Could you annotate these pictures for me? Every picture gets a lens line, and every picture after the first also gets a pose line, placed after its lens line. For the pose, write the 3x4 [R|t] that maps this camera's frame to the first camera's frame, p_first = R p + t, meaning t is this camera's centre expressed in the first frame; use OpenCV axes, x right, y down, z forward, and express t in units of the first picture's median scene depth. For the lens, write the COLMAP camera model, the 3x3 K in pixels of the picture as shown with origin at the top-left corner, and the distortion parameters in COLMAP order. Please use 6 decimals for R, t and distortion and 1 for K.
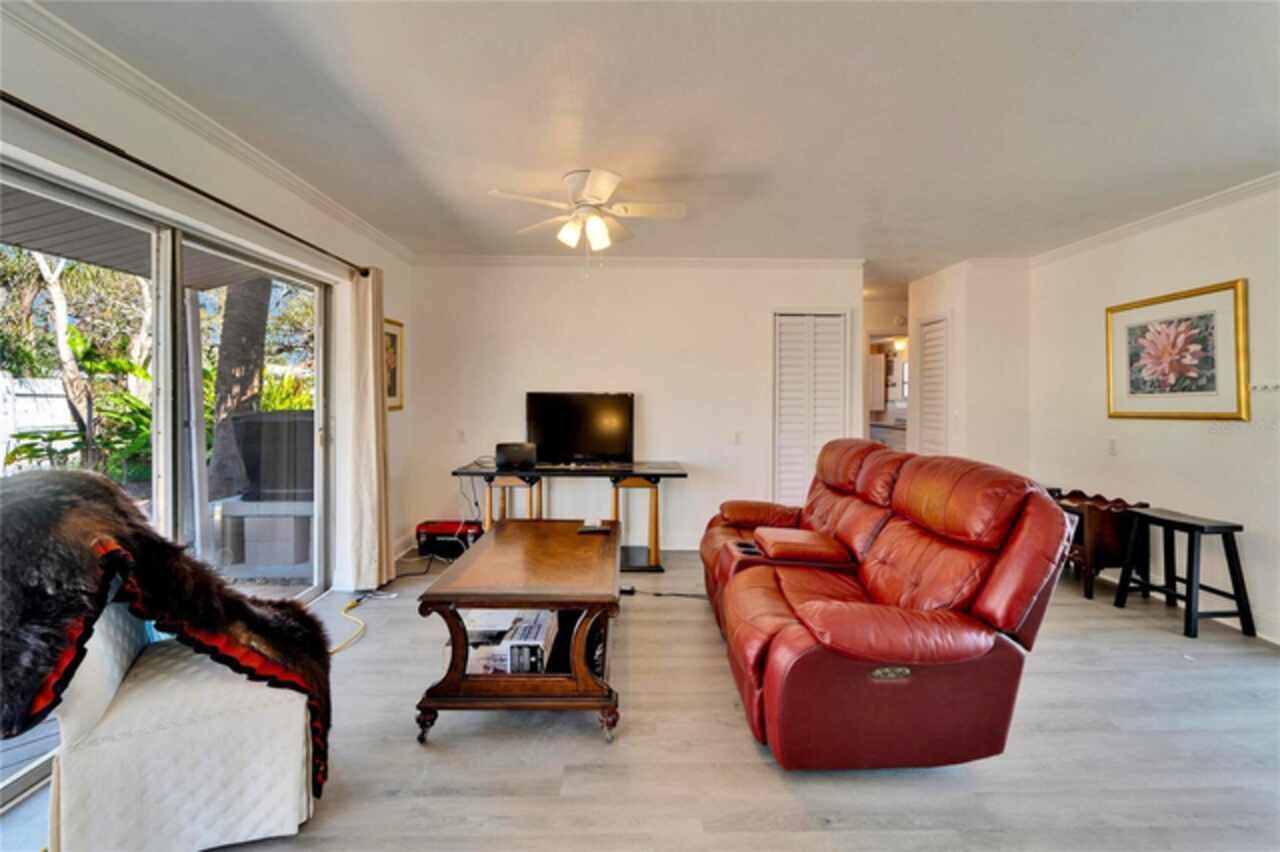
lens RADIAL K [[521.1, 0, 626.2], [0, 521.1, 396.9], [0, 0, 1]] dist [0.001922, -0.001876]
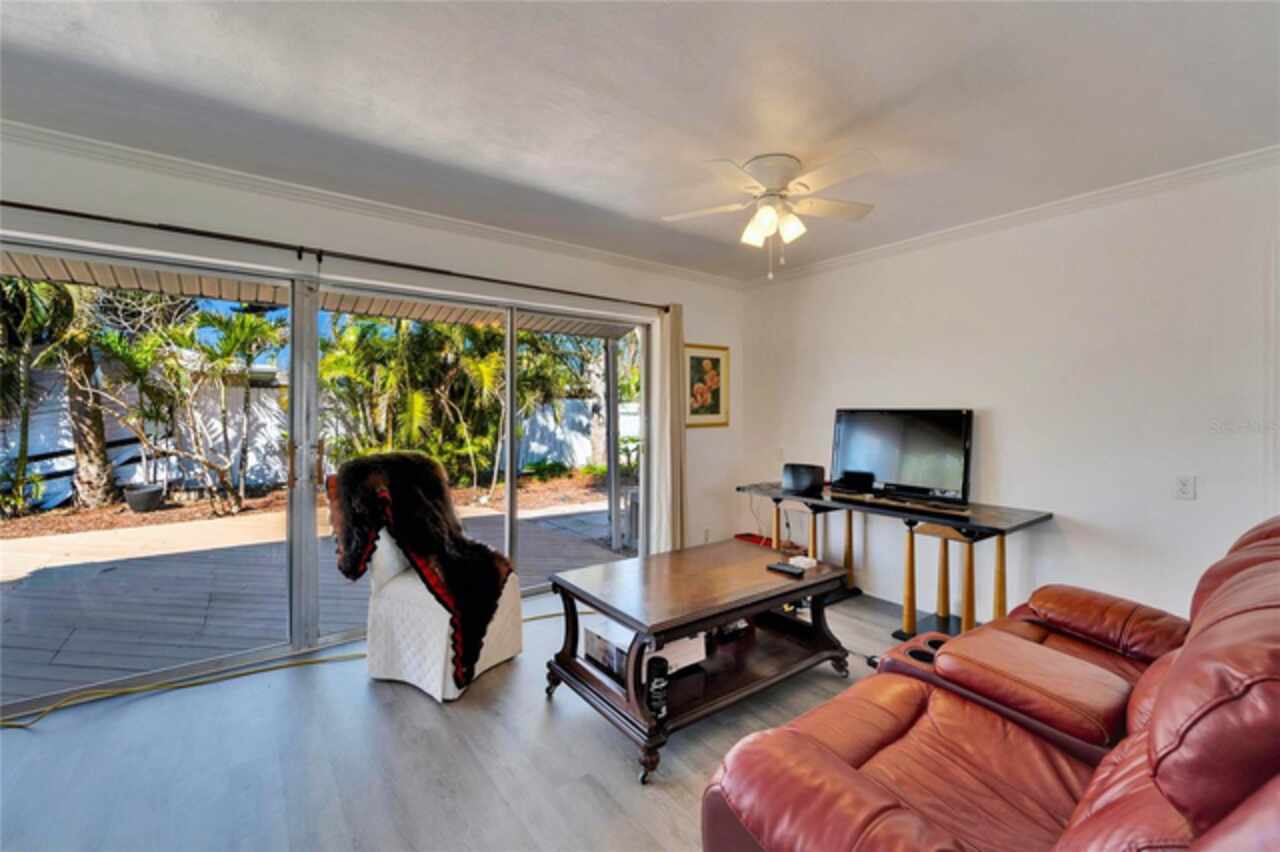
lens RADIAL K [[521.1, 0, 633.2], [0, 521.1, 416.4], [0, 0, 1]] dist [0.001922, -0.001876]
pose [[0.582189, 0.001332, -0.813052, 0.416483], [0.002994, 0.999988, 0.003782, -0.001146], [0.813048, -0.004636, 0.582179, 0.252049]]
